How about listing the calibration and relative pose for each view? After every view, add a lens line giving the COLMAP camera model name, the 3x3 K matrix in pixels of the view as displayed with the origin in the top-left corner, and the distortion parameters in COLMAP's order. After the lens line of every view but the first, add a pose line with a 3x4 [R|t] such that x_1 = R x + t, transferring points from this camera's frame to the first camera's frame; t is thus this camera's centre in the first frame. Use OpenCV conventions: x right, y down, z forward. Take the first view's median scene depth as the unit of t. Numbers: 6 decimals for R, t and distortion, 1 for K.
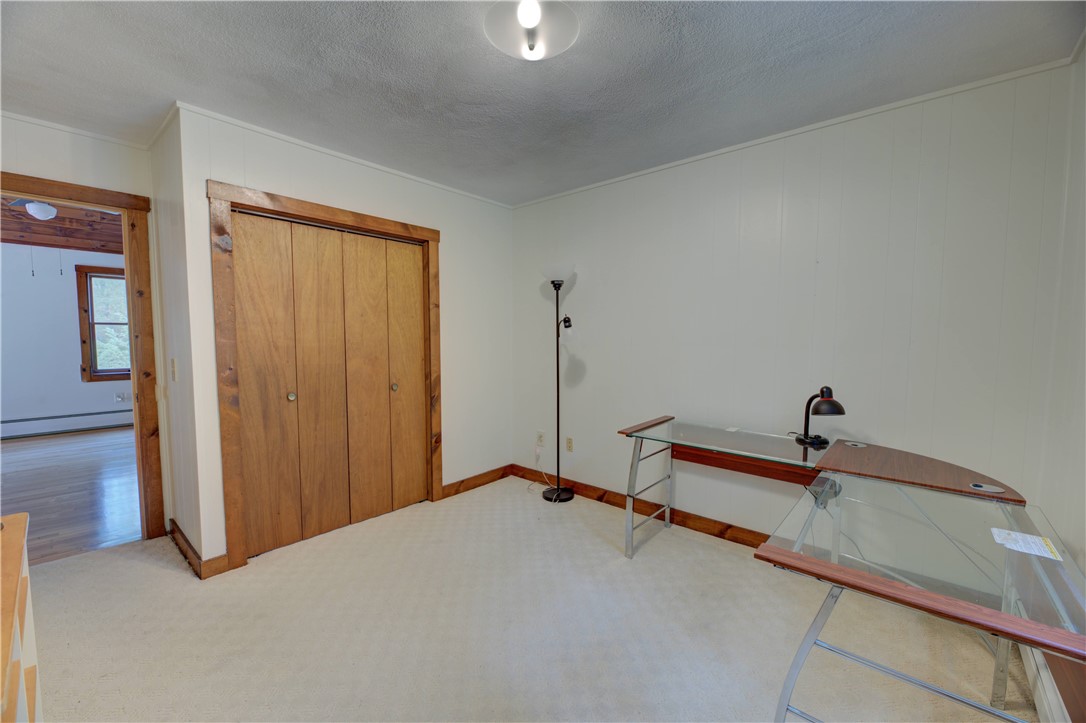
lens RADIAL K [[434.4, 0, 540.4], [0, 434.4, 367.7], [0, 0, 1]] dist [-0.001173, -0.000076]
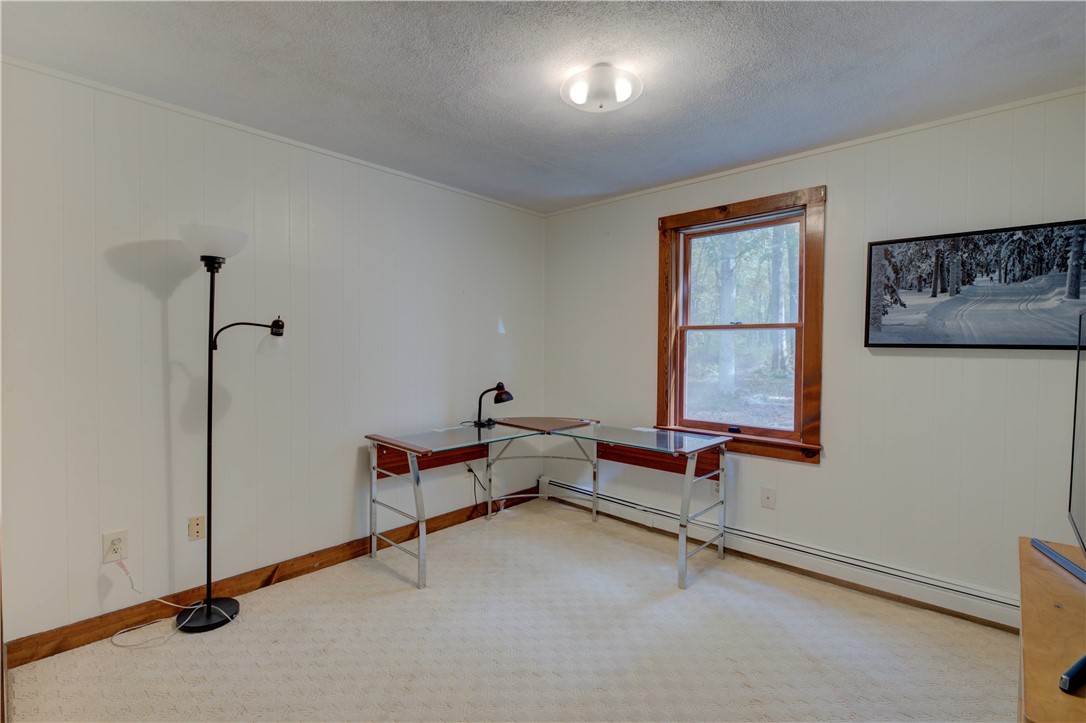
lens RADIAL K [[487.9, 0, 540.7], [0, 487.9, 354.9], [0, 0, 1]] dist [0.000144, -0.000573]
pose [[0.038777, -0.024787, 0.998940, -0.859592], [0.064041, 0.997699, 0.022270, -0.067286], [-0.997194, 0.063110, 0.040275, 0.718717]]
